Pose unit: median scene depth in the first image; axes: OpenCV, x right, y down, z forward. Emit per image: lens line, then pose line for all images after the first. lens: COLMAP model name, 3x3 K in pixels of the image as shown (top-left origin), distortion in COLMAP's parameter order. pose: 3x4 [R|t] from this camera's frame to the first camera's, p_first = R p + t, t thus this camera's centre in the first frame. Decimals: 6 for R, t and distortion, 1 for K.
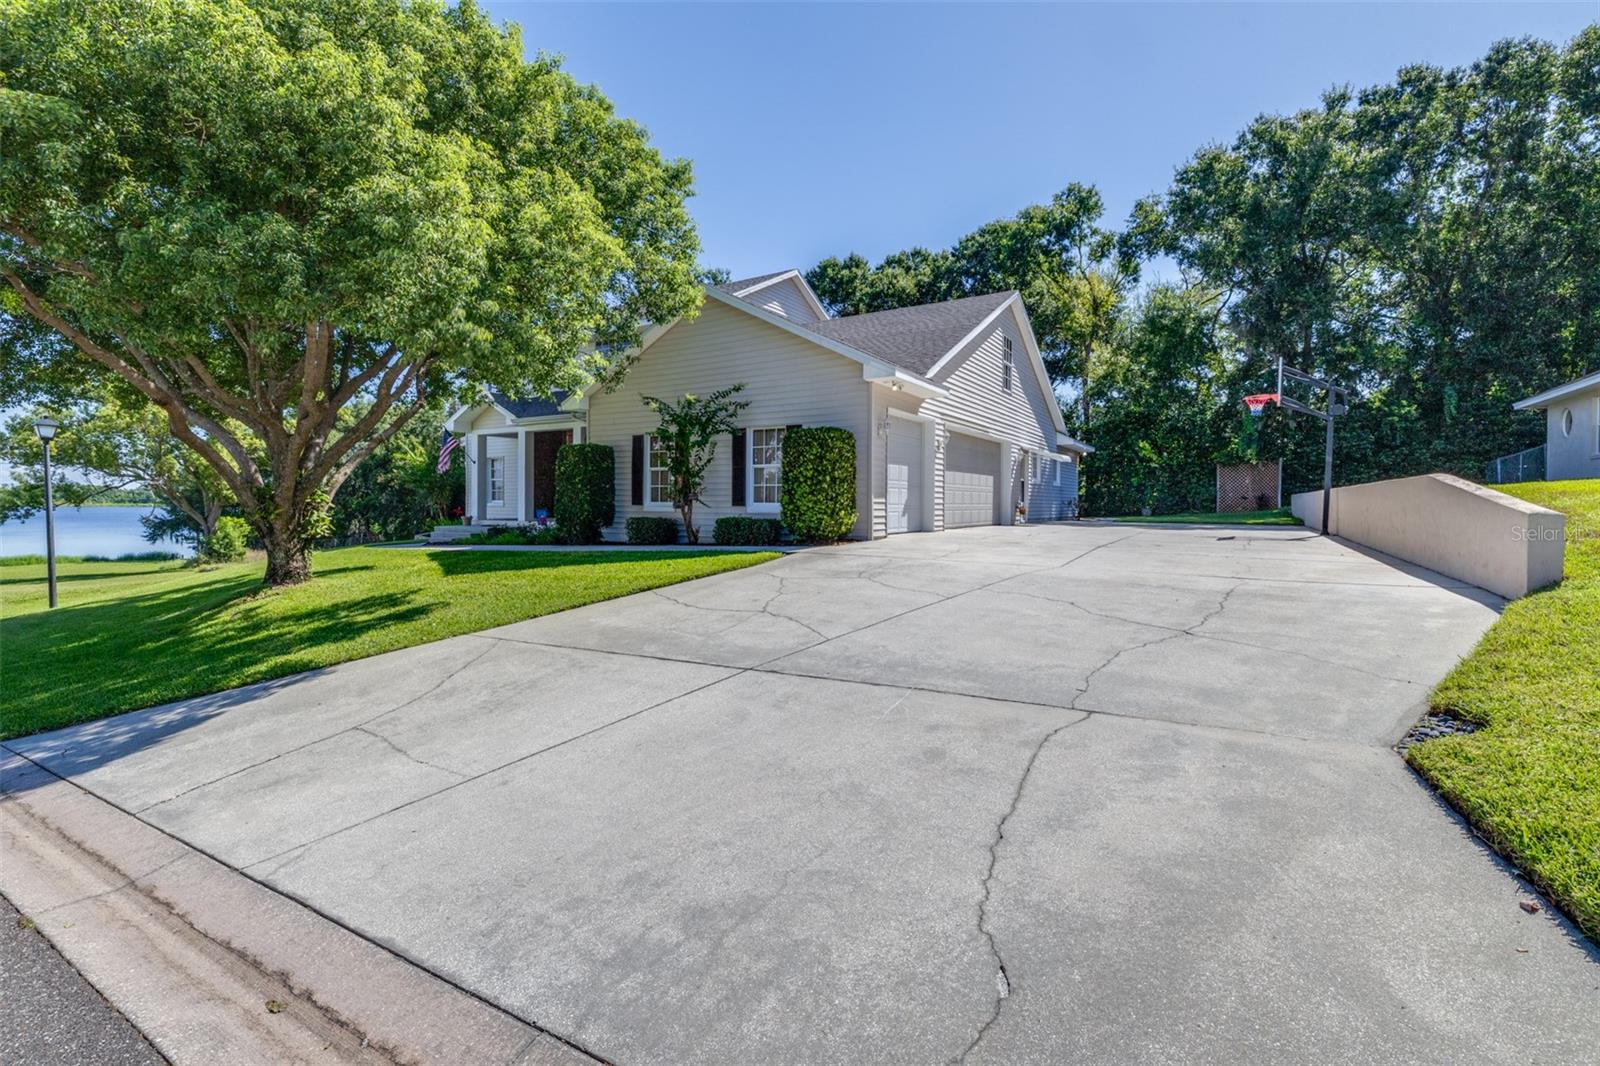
lens RADIAL K [[699.6, 0, 811.3], [0, 699.6, 511.5], [0, 0, 1]] dist [-0.000012, 0.000052]
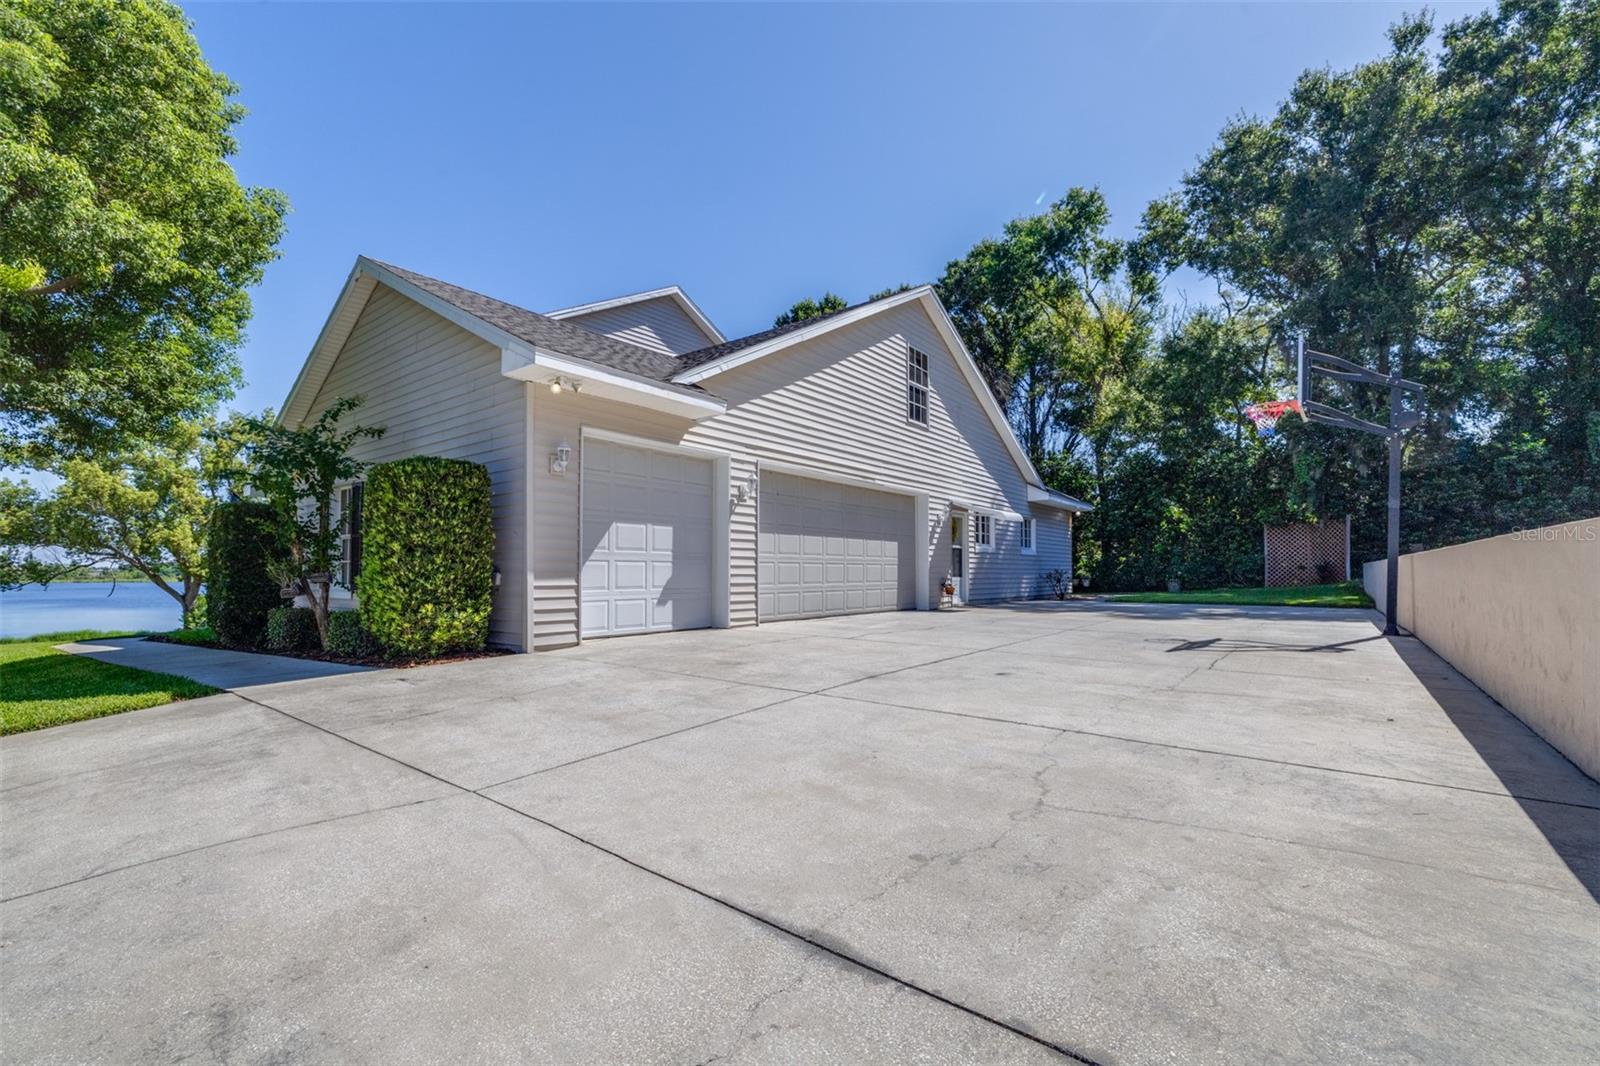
lens RADIAL K [[688.8, 0, 800.9], [0, 688.8, 560.3], [0, 0, 1]] dist [-0.001185, -0.000232]
pose [[0.994126, -0.009002, -0.107857, 0.159146], [0.005578, 0.999472, -0.032007, -0.006637], [0.108088, 0.031217, 0.993651, 0.194659]]
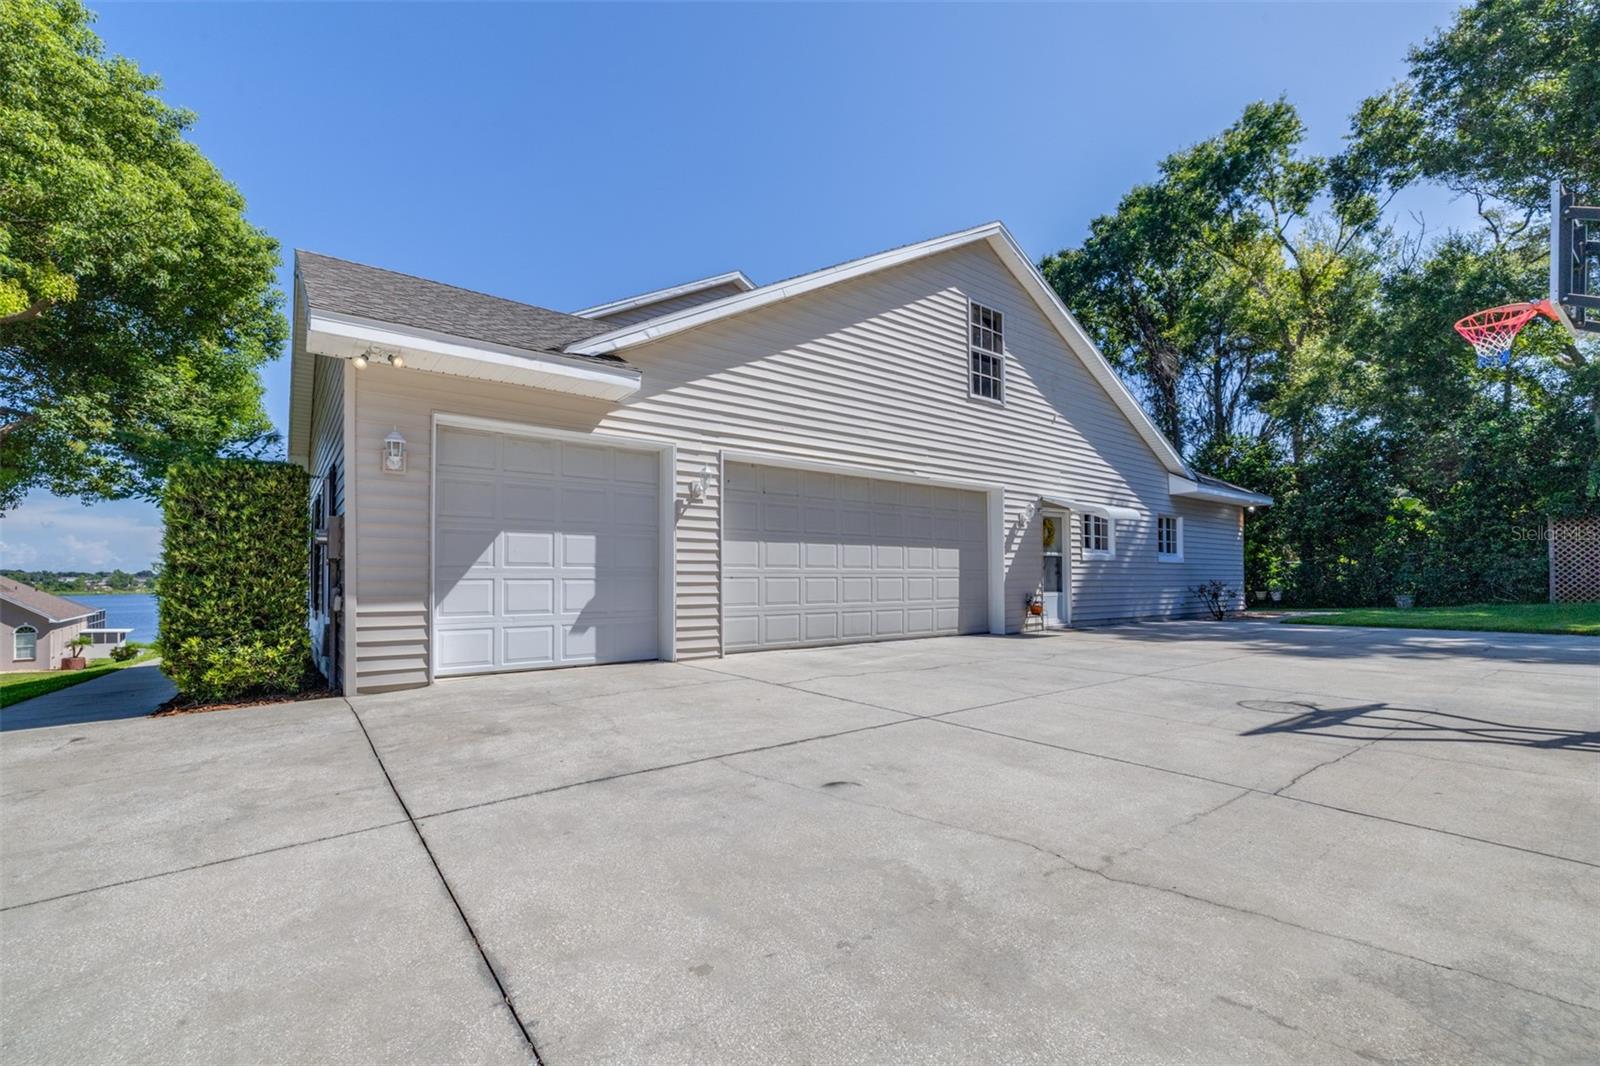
lens RADIAL K [[685.4, 0, 805.8], [0, 685.4, 573.3], [0, 0, 1]] dist [-0.000561, -0.000336]
pose [[0.935694, -0.016256, -0.352439, 0.227669], [0.006674, 0.999575, -0.028387, -0.010731], [0.352751, 0.024210, 0.935404, 0.289784]]
